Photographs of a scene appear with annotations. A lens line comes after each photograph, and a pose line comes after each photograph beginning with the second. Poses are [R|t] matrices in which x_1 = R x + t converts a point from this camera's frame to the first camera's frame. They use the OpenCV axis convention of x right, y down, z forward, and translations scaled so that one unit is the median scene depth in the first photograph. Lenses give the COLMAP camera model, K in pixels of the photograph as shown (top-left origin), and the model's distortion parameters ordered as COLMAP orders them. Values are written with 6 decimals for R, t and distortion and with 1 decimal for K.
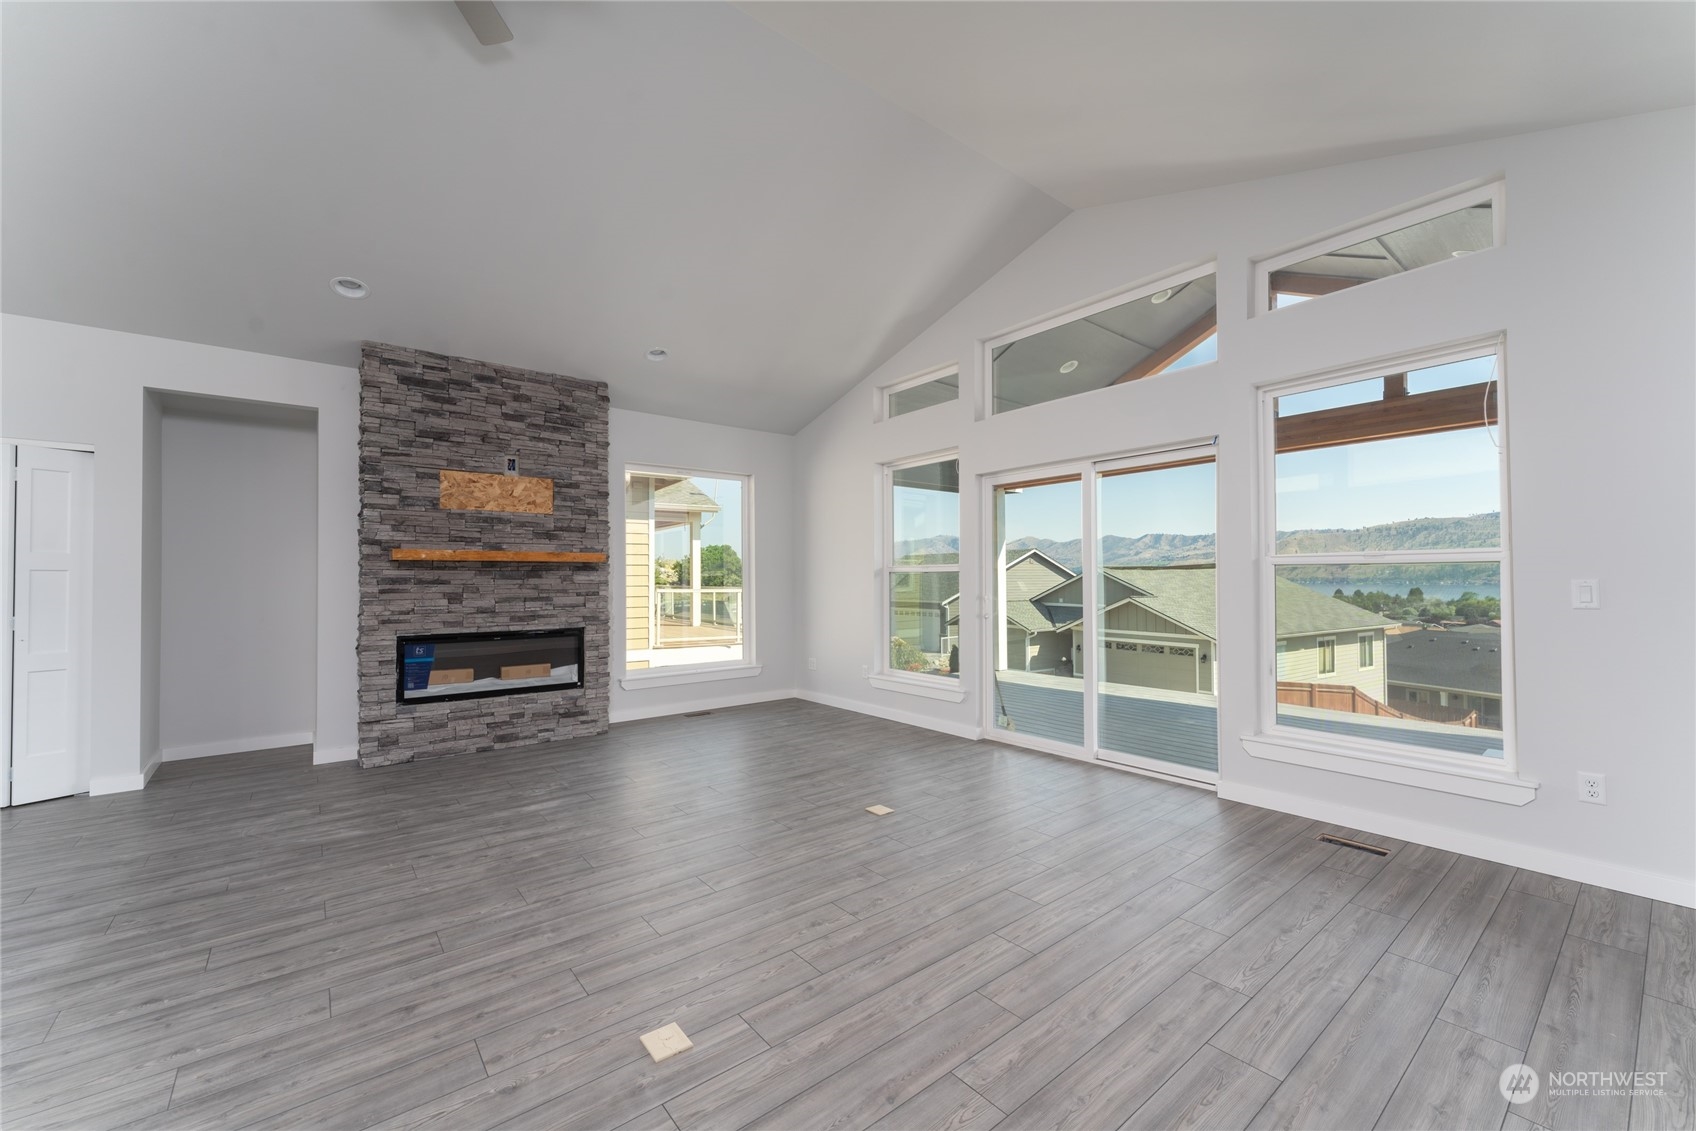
lens RADIAL K [[678.7, 0, 845.8], [0, 678.7, 568.6], [0, 0, 1]] dist [0.001489, 0.000217]
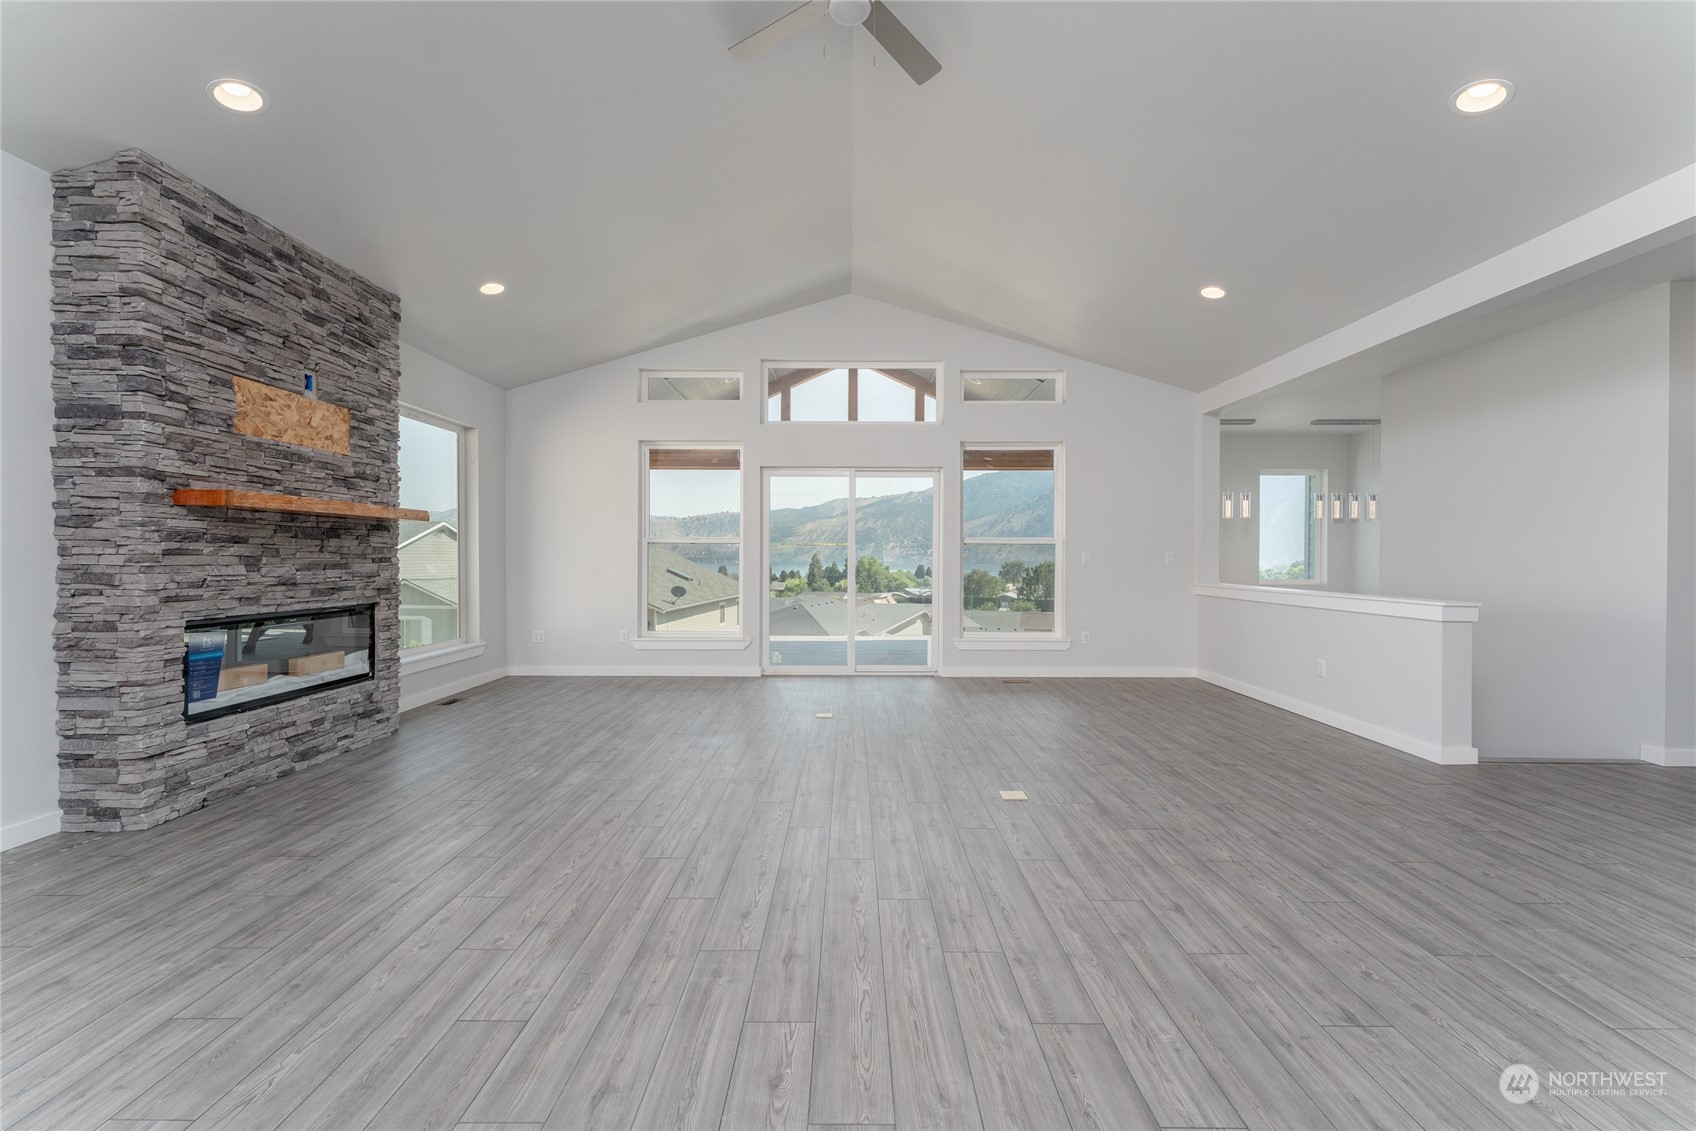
lens RADIAL K [[678.7, 0, 859.6], [0, 678.7, 562.4], [0, 0, 1]] dist [0.001489, 0.000217]
pose [[0.618298, 0.002065, 0.785941, -0.707630], [-0.019913, 0.999717, 0.013039, 0.019637], [-0.785691, -0.023713, 0.618164, 0.076362]]
